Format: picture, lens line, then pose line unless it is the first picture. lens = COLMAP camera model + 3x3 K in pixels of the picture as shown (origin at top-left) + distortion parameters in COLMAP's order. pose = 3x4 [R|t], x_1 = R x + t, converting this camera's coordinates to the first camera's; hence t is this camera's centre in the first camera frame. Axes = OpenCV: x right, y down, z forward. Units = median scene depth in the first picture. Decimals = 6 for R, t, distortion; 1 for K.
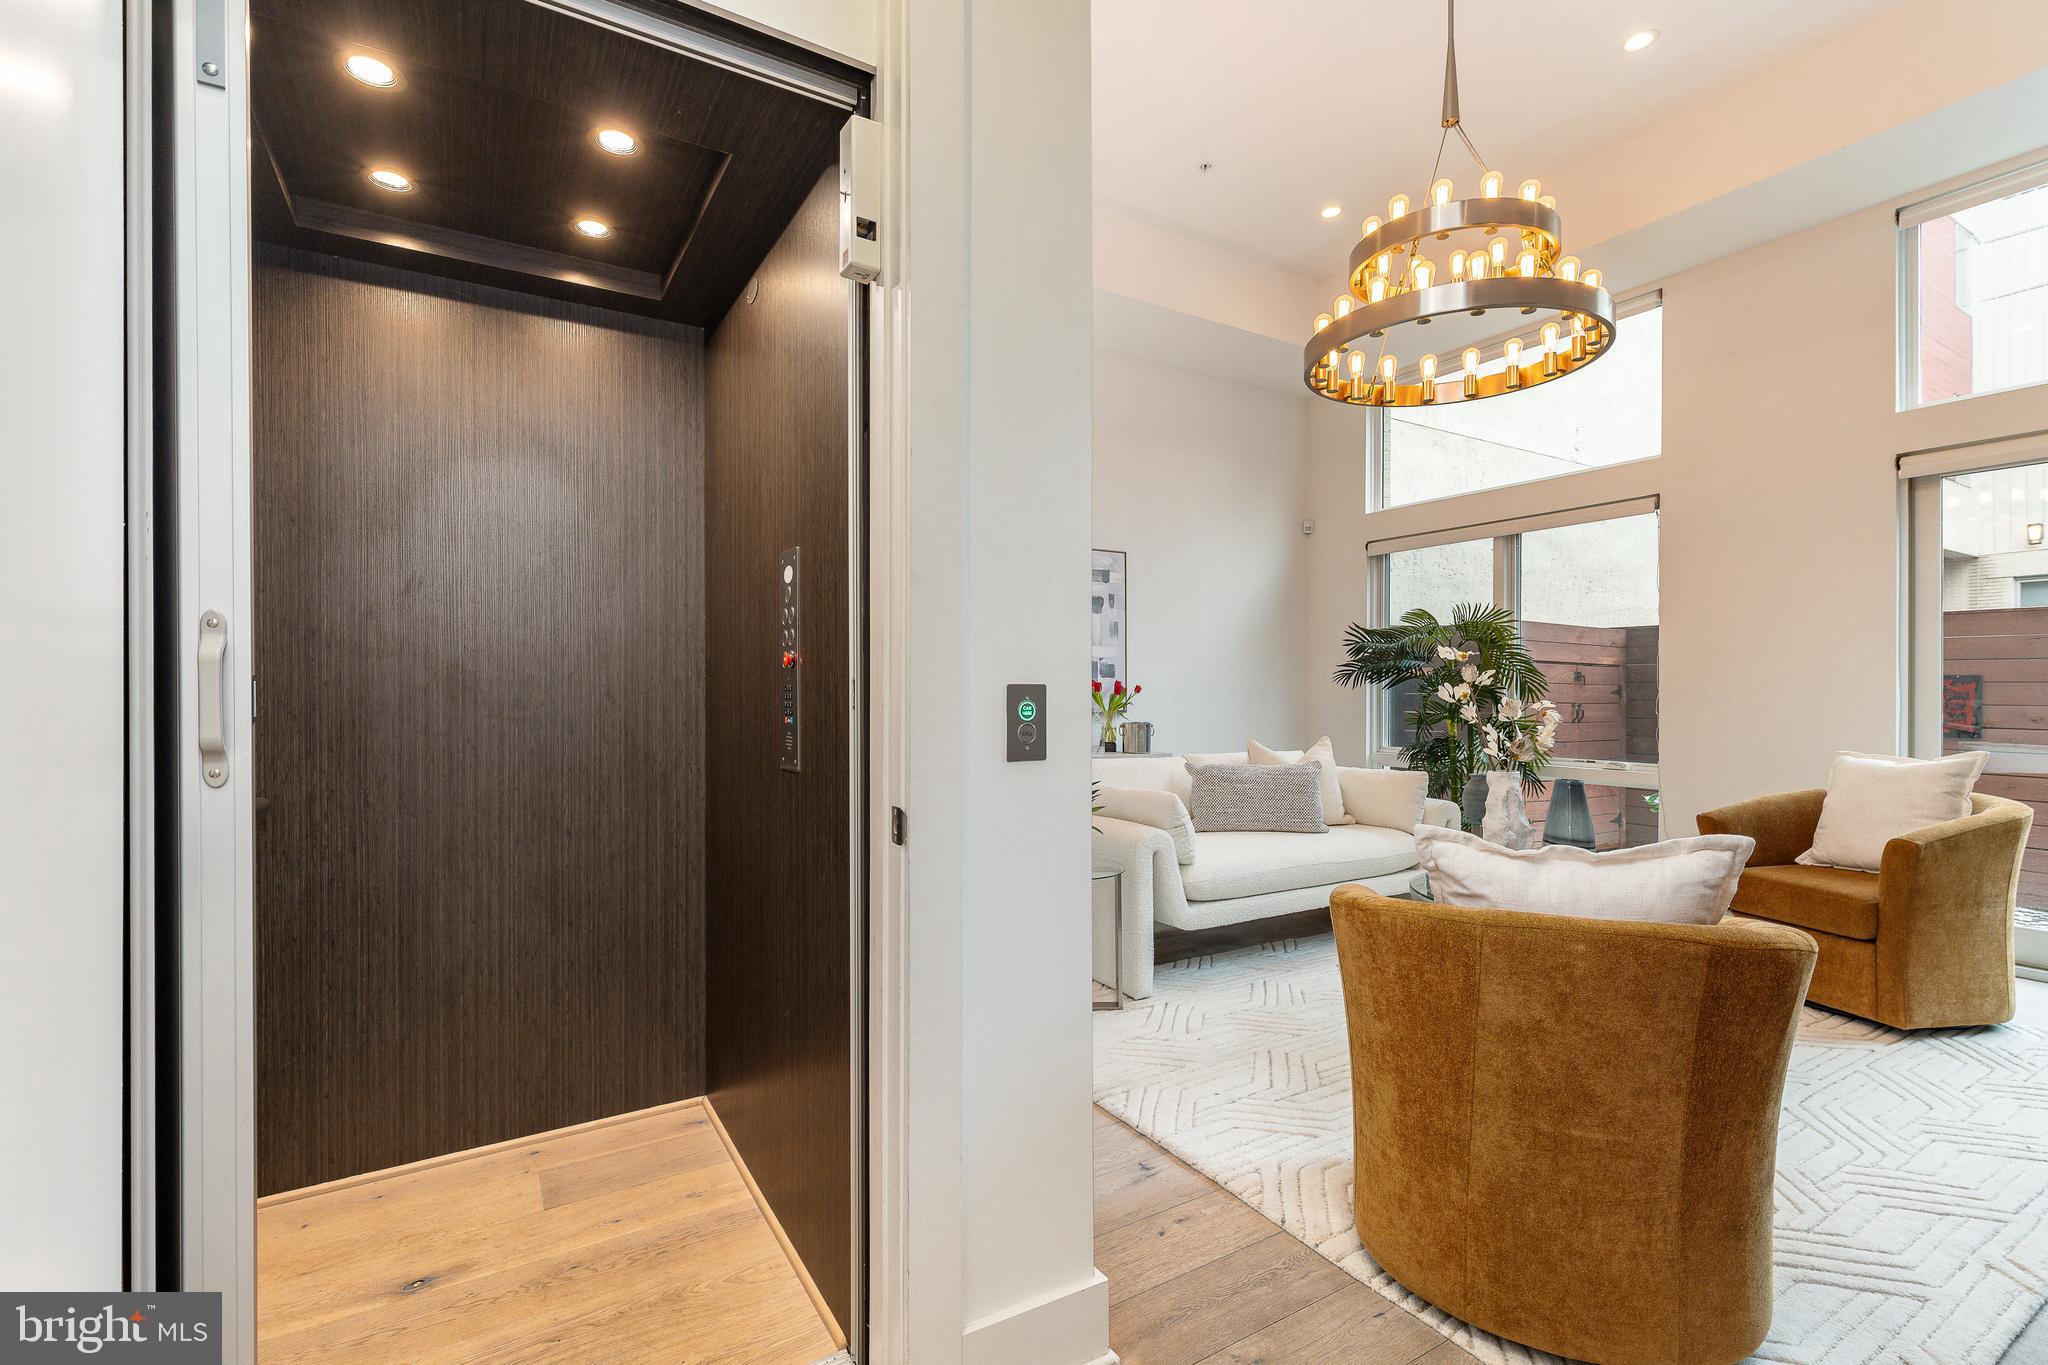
lens RADIAL K [[914.2, 0, 1020.1], [0, 914.2, 694.7], [0, 0, 1]] dist [0.007545, -0.000722]
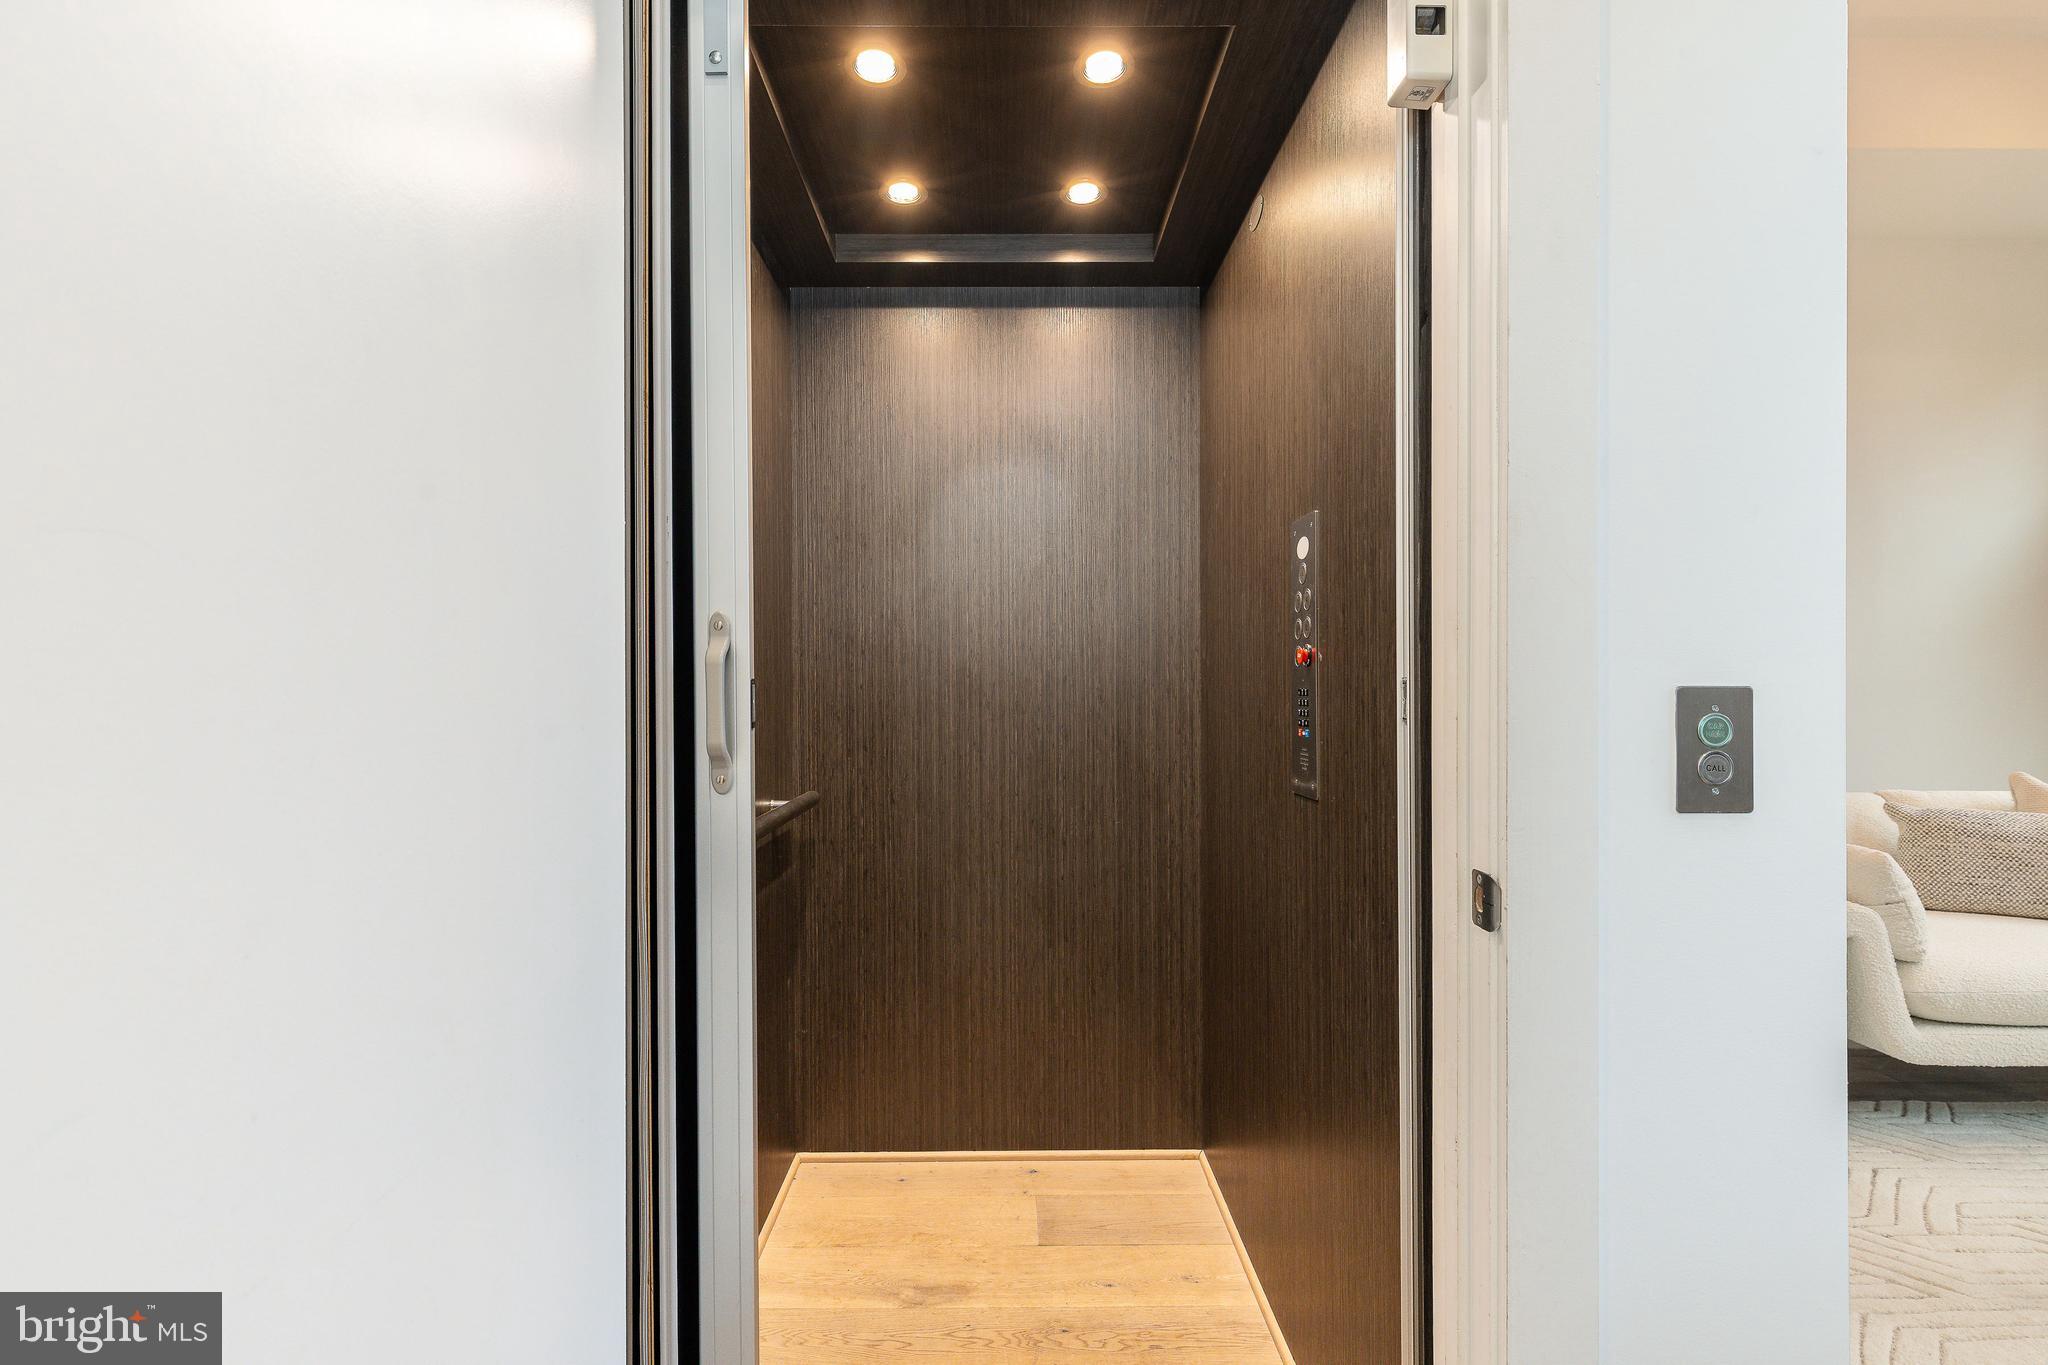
lens RADIAL K [[922.0, 0, 1023.2], [0, 922.0, 665.6], [0, 0, 1]] dist [0.003235, -0.000297]
pose [[0.868217, -0.013246, -0.496008, -0.054959], [-0.004254, 0.999408, -0.034136, -0.001478], [0.496167, 0.031747, 0.867647, 0.152554]]
